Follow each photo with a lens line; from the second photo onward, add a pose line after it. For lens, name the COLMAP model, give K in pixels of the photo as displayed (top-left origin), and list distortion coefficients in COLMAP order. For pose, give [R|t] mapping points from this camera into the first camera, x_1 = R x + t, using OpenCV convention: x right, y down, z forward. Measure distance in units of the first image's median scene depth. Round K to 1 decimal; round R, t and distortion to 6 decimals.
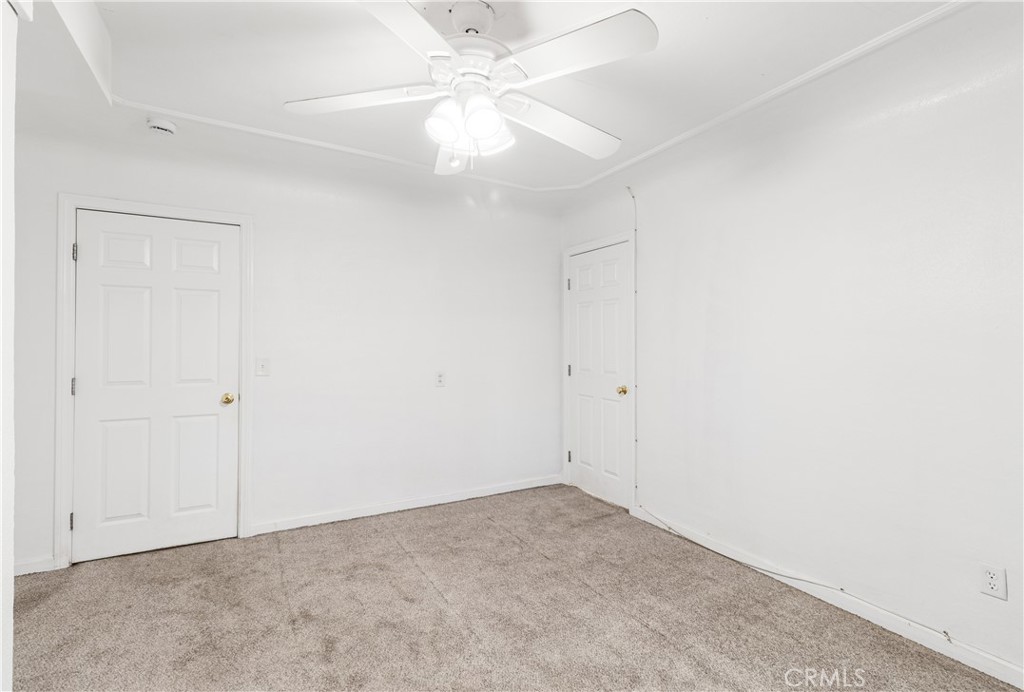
lens RADIAL K [[482.2, 0, 502.6], [0, 482.2, 337.7], [0, 0, 1]] dist [0.006119, 0.000182]
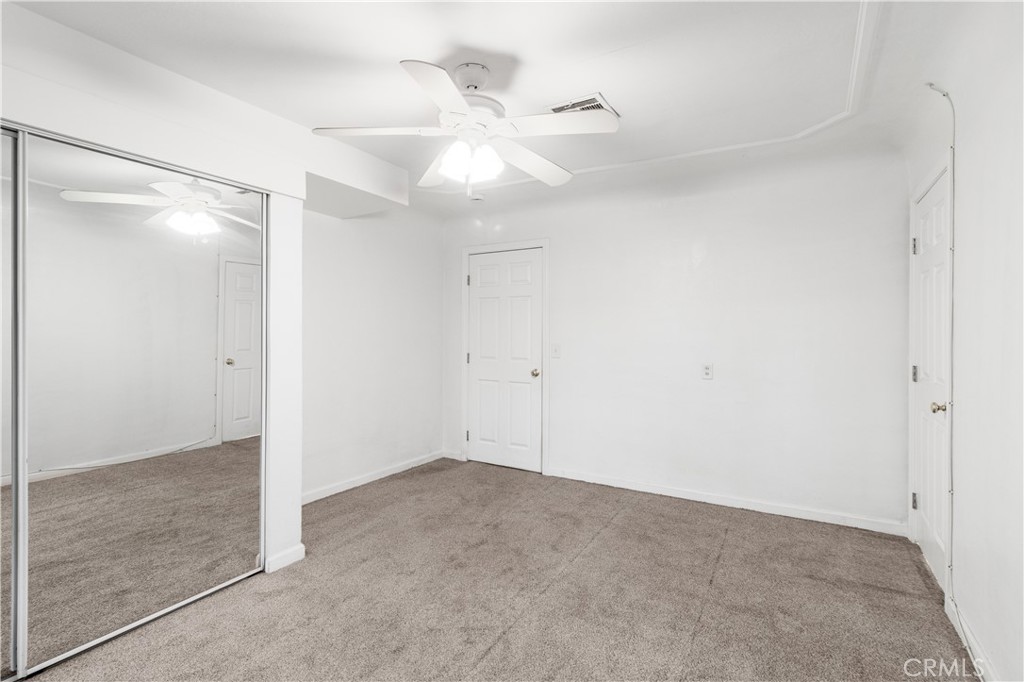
lens RADIAL K [[474.1, 0, 515.1], [0, 474.1, 339.4], [0, 0, 1]] dist [0.004429, 0.000047]
pose [[0.515812, 0.012939, -0.856604, 0.590607], [0.008607, 0.999757, 0.020284, 0.001109], [0.856659, -0.017836, 0.515575, 0.250157]]
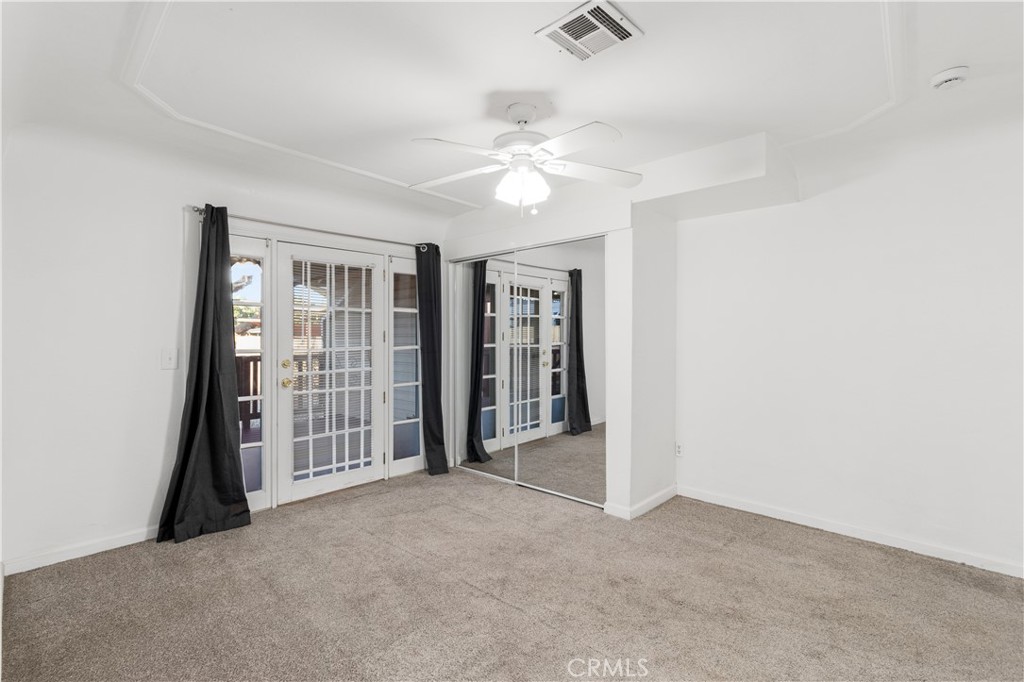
lens RADIAL K [[474.1, 0, 515.2], [0, 474.1, 343.7], [0, 0, 1]] dist [0.004429, 0.000047]
pose [[-0.952760, 0.004116, -0.303697, 0.218300], [0.006769, 0.999948, -0.007682, 0.024673], [0.303650, -0.009375, -0.952738, 1.302429]]
